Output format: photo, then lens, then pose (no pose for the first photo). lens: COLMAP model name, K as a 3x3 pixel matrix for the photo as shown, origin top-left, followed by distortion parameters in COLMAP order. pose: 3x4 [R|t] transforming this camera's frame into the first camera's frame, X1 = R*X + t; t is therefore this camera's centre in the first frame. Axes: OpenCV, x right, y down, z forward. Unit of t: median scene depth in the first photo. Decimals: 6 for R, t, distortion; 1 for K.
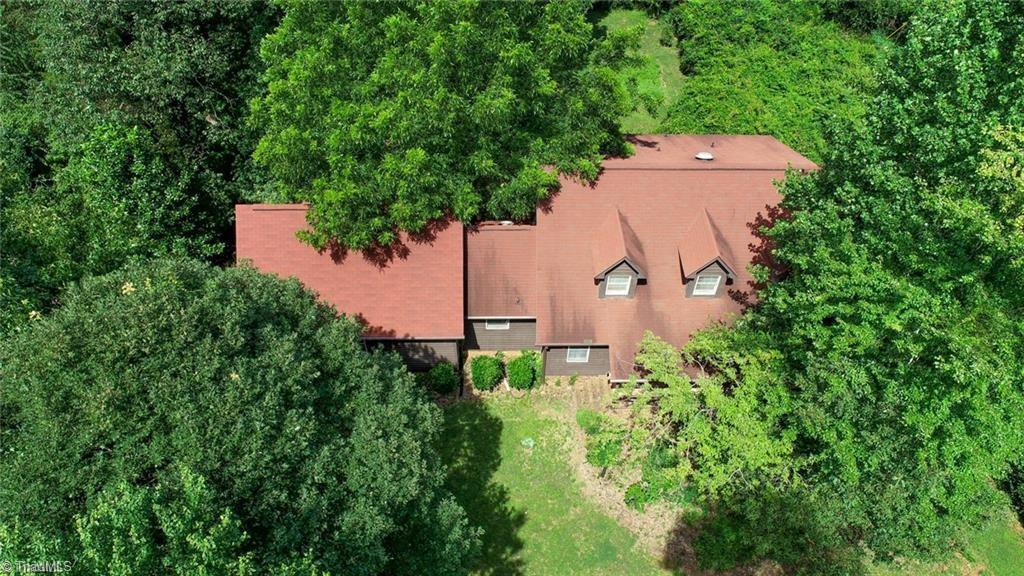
lens RADIAL K [[713.1, 0, 512.0], [0, 713.1, 288.0], [0, 0, 1]] dist [0.007406, 0.002917]
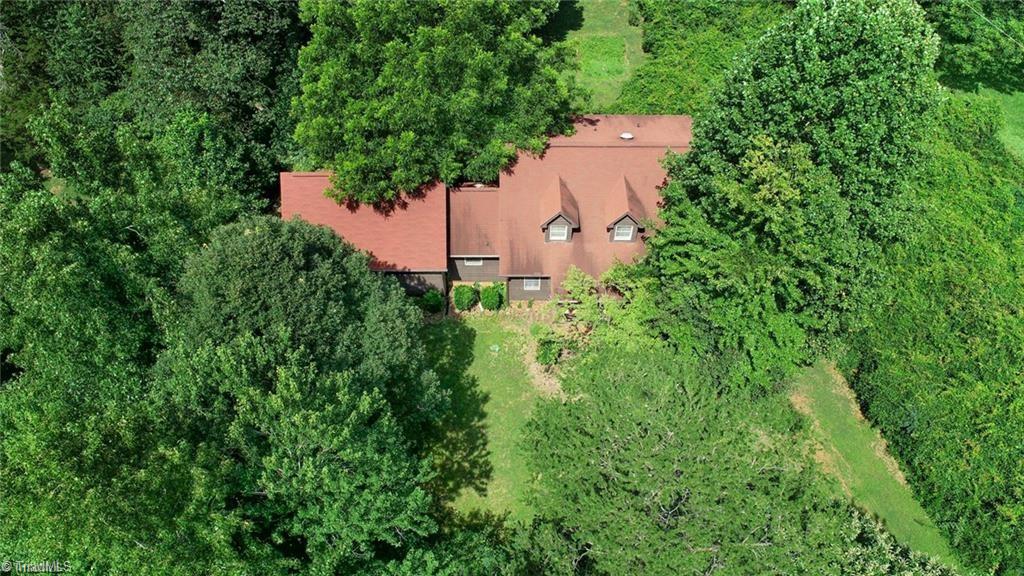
lens RADIAL K [[695.1, 0, 507.8], [0, 695.1, 299.5], [0, 0, 1]] dist [-0.014662, 0.005770]
pose [[0.999779, 0.008189, -0.019374, 0.077721], [-0.006368, 0.995714, 0.092271, 0.001734], [0.020046, -0.092127, 0.995545, -0.336196]]
